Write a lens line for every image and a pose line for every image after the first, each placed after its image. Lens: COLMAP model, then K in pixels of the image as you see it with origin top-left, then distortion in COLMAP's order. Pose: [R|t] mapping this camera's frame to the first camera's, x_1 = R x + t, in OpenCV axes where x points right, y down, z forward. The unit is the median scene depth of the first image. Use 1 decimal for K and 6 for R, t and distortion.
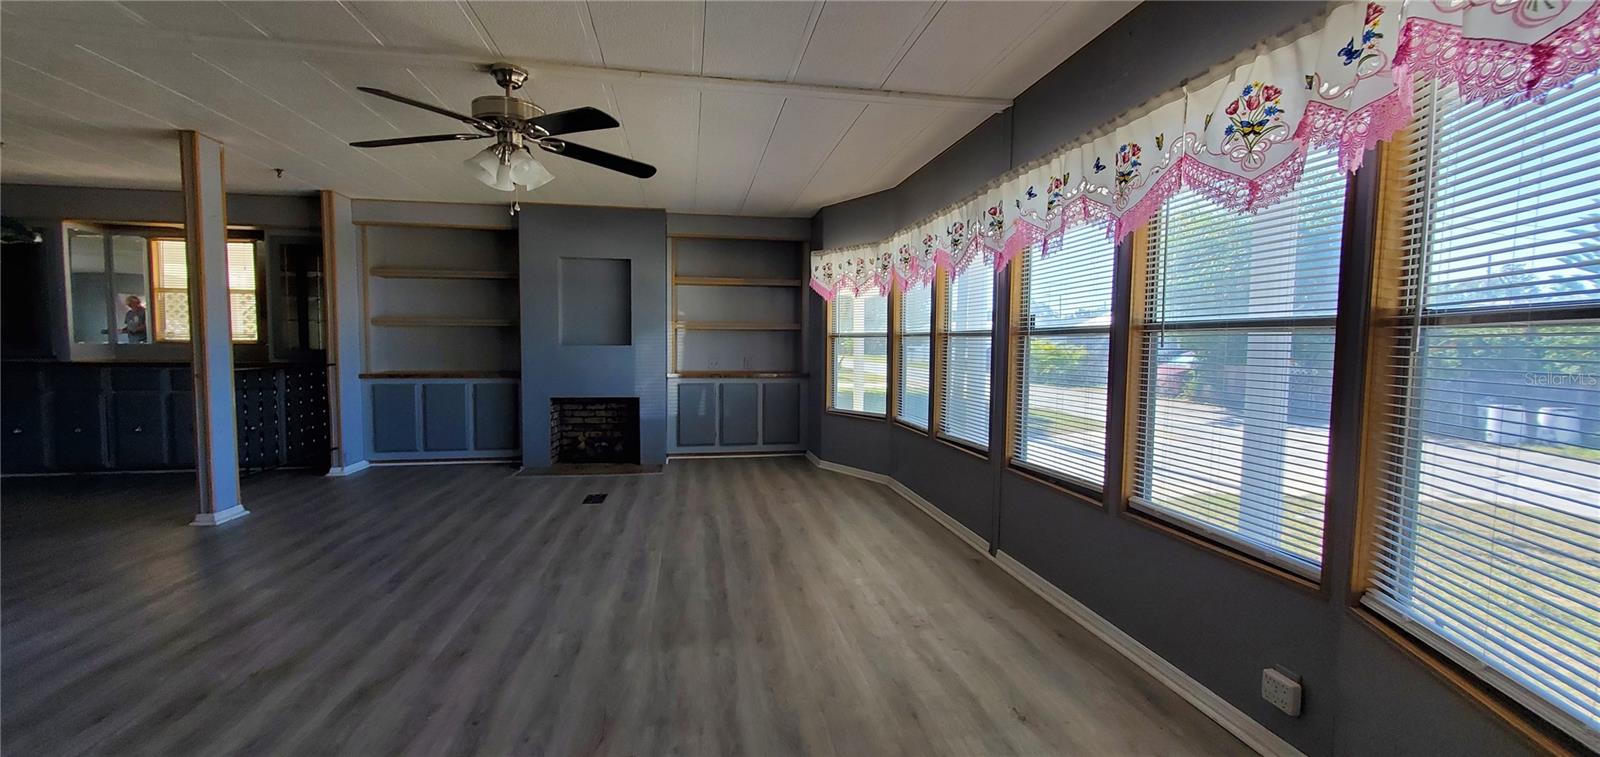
lens RADIAL K [[644.6, 0, 802.4], [0, 644.6, 381.5], [0, 0, 1]] dist [-0.011703, 0.000162]
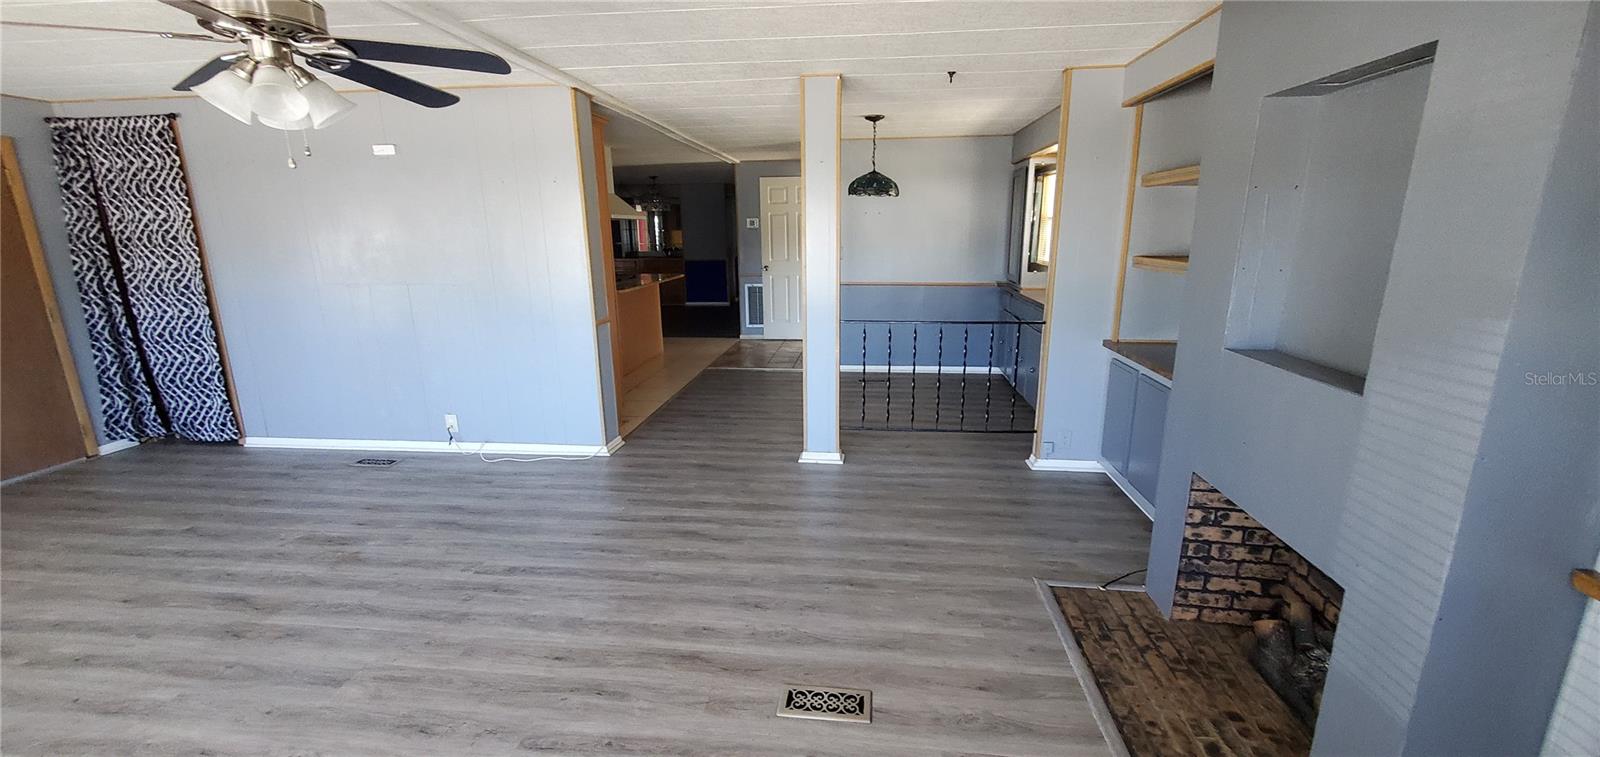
lens RADIAL K [[644.6, 0, 805.4], [0, 644.6, 381.3], [0, 0, 1]] dist [-0.011703, 0.000162]
pose [[-0.262295, 0.217868, -0.940072, 0.065135], [-0.058660, 0.968779, 0.240888, -0.167151], [0.963203, 0.118329, -0.241325, 1.263517]]
